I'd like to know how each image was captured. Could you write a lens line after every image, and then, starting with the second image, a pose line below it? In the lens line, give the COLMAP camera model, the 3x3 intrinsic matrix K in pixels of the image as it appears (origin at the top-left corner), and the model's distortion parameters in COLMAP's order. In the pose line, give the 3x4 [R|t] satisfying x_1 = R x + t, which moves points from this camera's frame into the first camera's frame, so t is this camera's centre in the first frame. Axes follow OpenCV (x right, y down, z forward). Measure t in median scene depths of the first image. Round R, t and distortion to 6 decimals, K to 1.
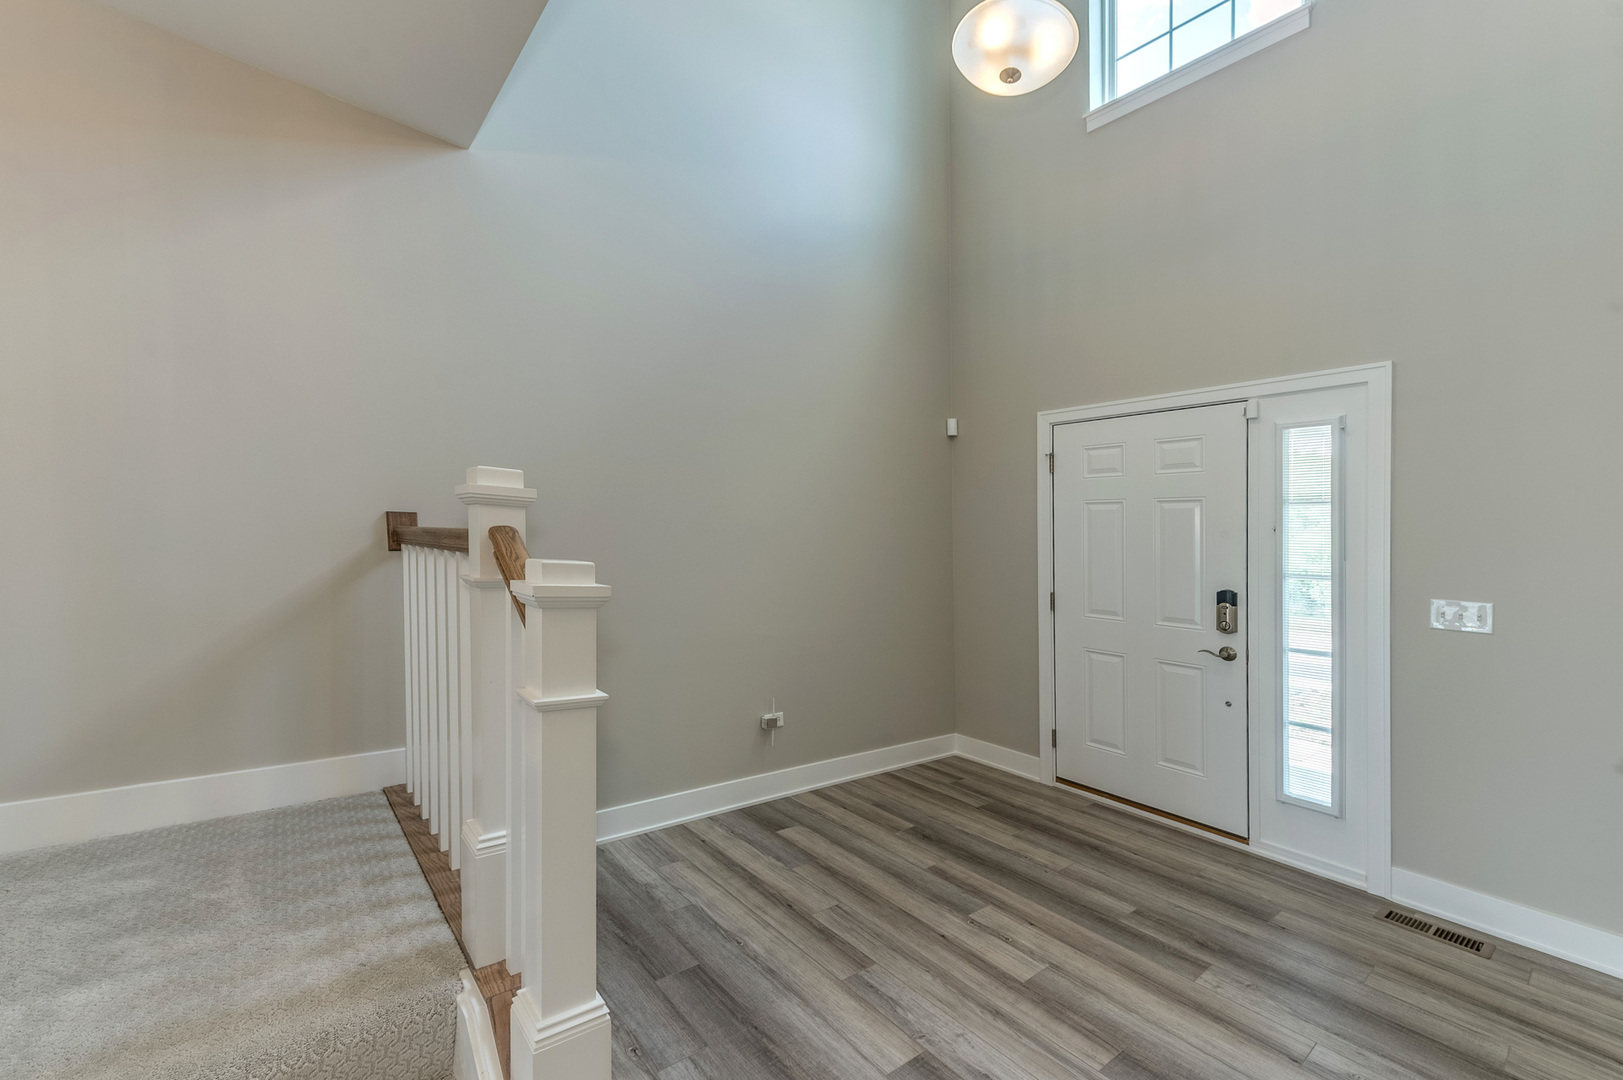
lens RADIAL K [[633.7, 0, 800.6], [0, 633.7, 536.6], [0, 0, 1]] dist [0.019089, -0.004256]
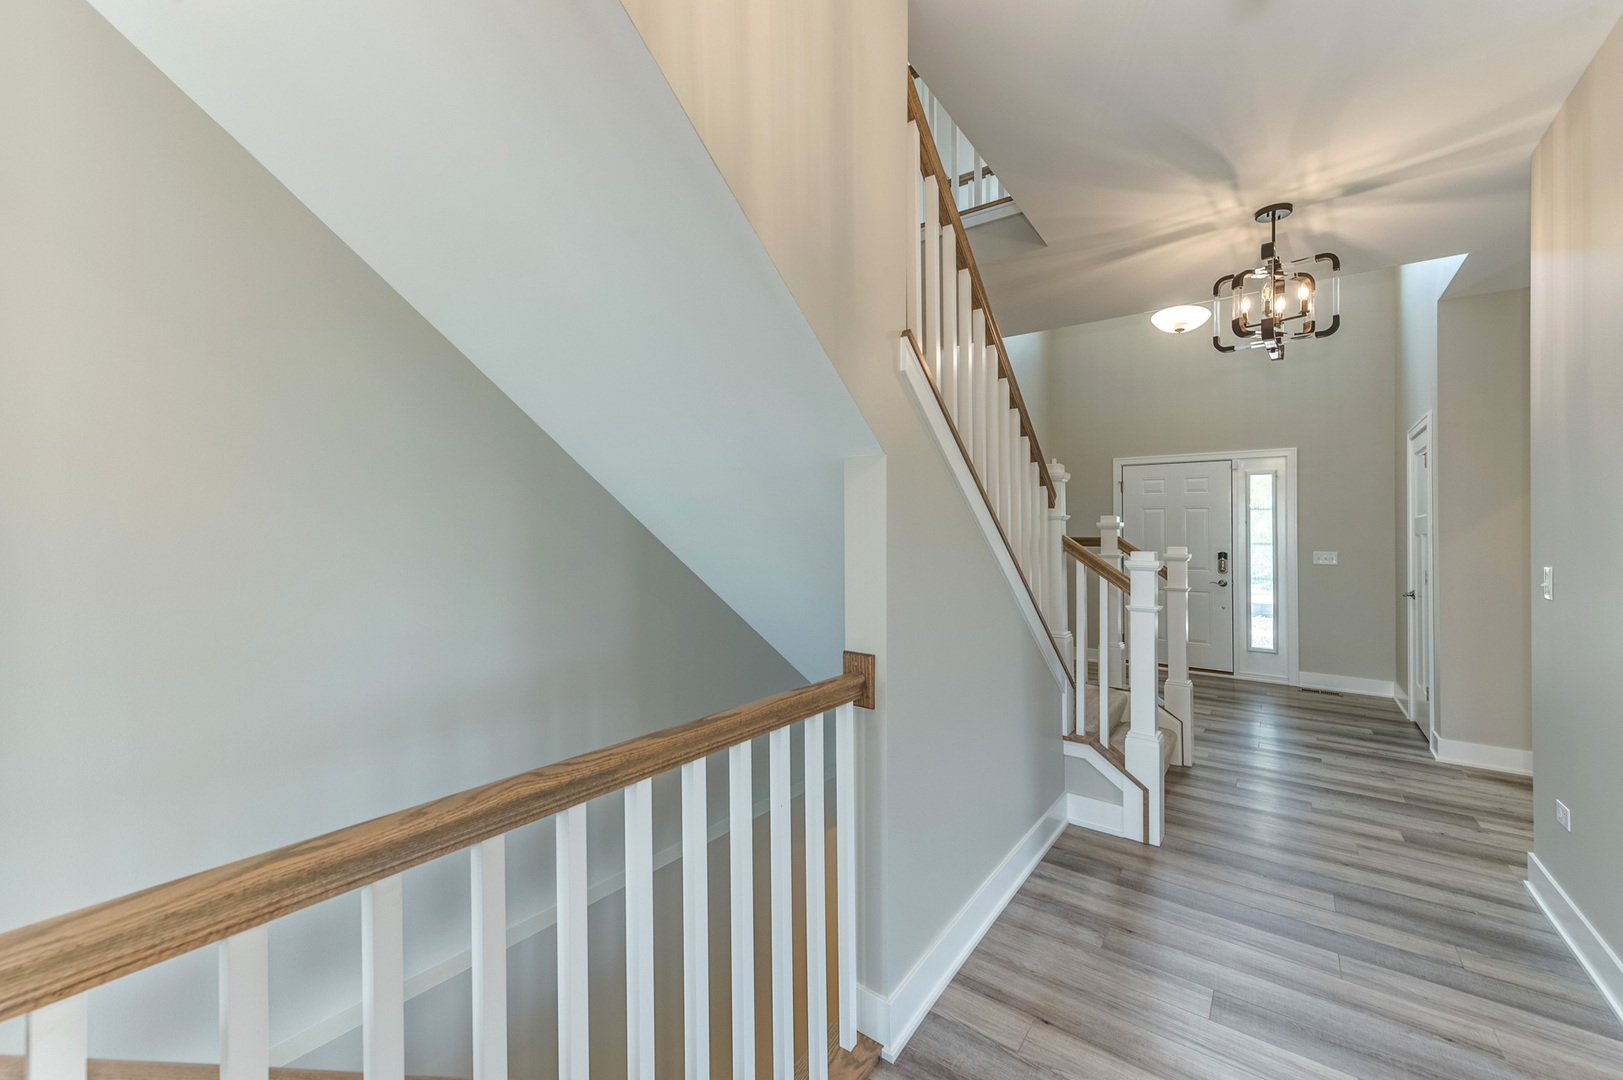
lens RADIAL K [[633.7, 0, 790.9], [0, 633.7, 520.8], [0, 0, 1]] dist [0.019089, -0.004256]
pose [[0.973688, -0.029092, 0.226021, -1.288850], [0.029280, 0.999568, 0.002521, -0.069558], [-0.225996, 0.004163, 0.974119, -0.771910]]
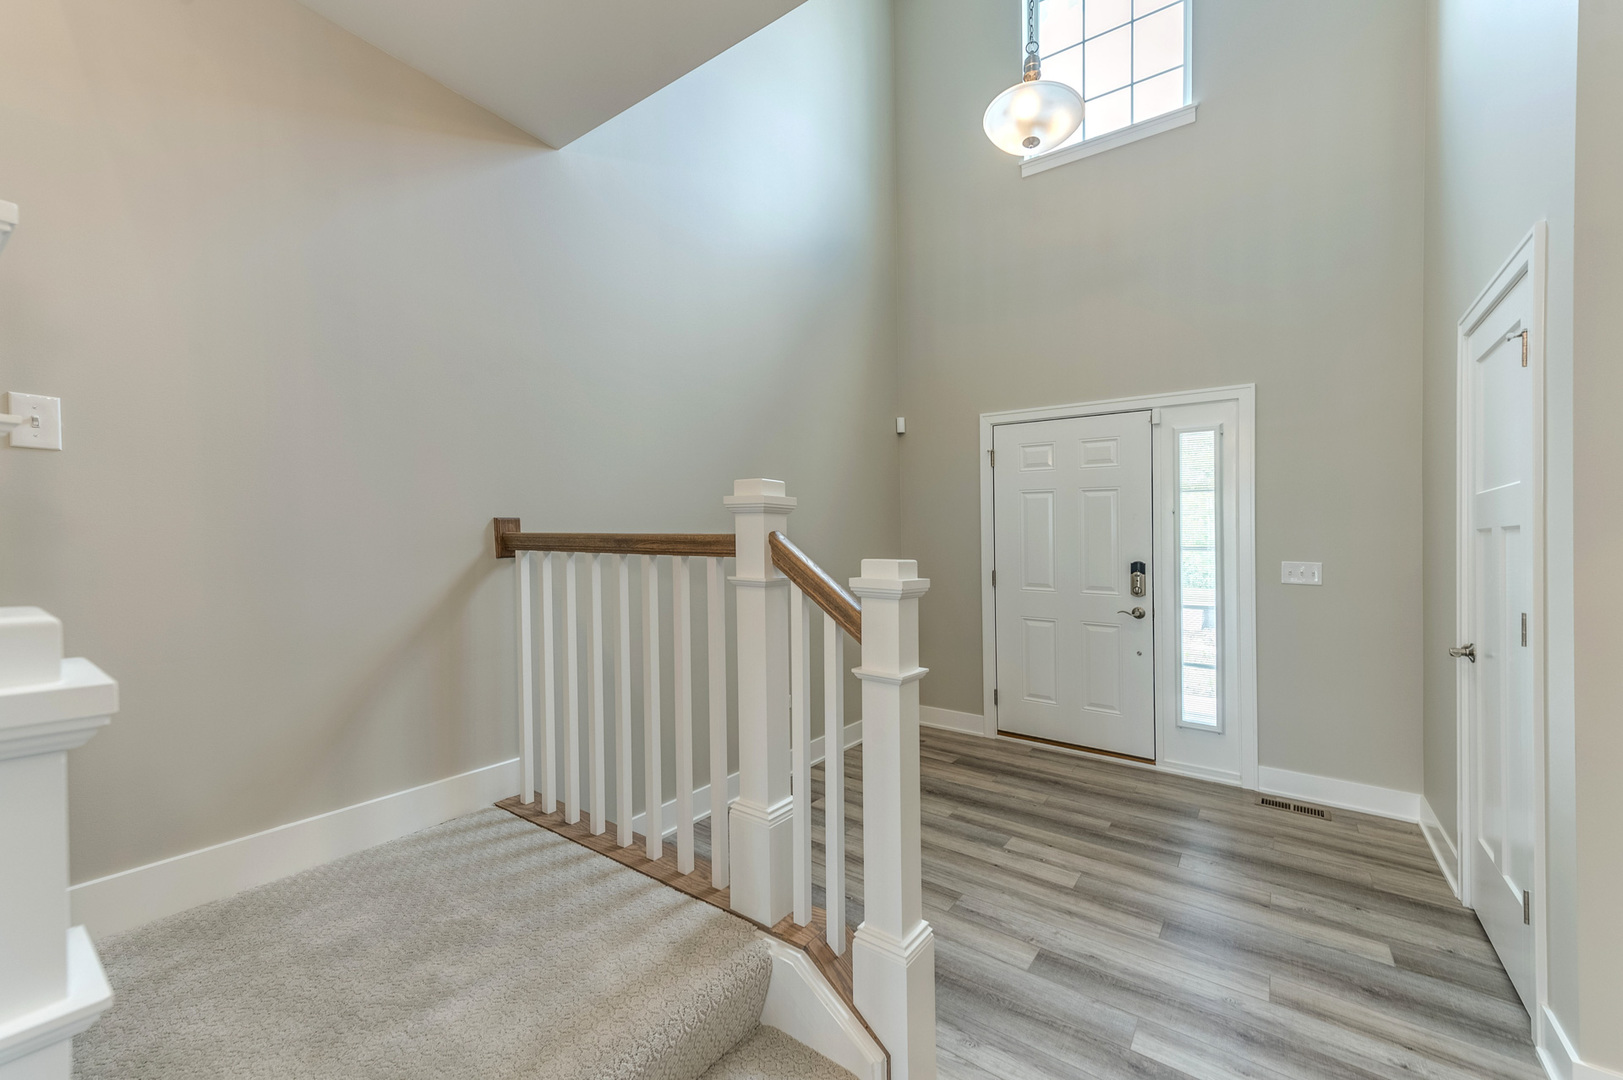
lens RADIAL K [[633.7, 0, 814.2], [0, 633.7, 524.6], [0, 0, 1]] dist [0.019089, -0.004256]
pose [[0.966617, -0.028691, 0.254613, -0.284522], [0.028505, 0.999584, 0.004419, -0.012962], [-0.254634, 0.002986, 0.967033, -0.039968]]
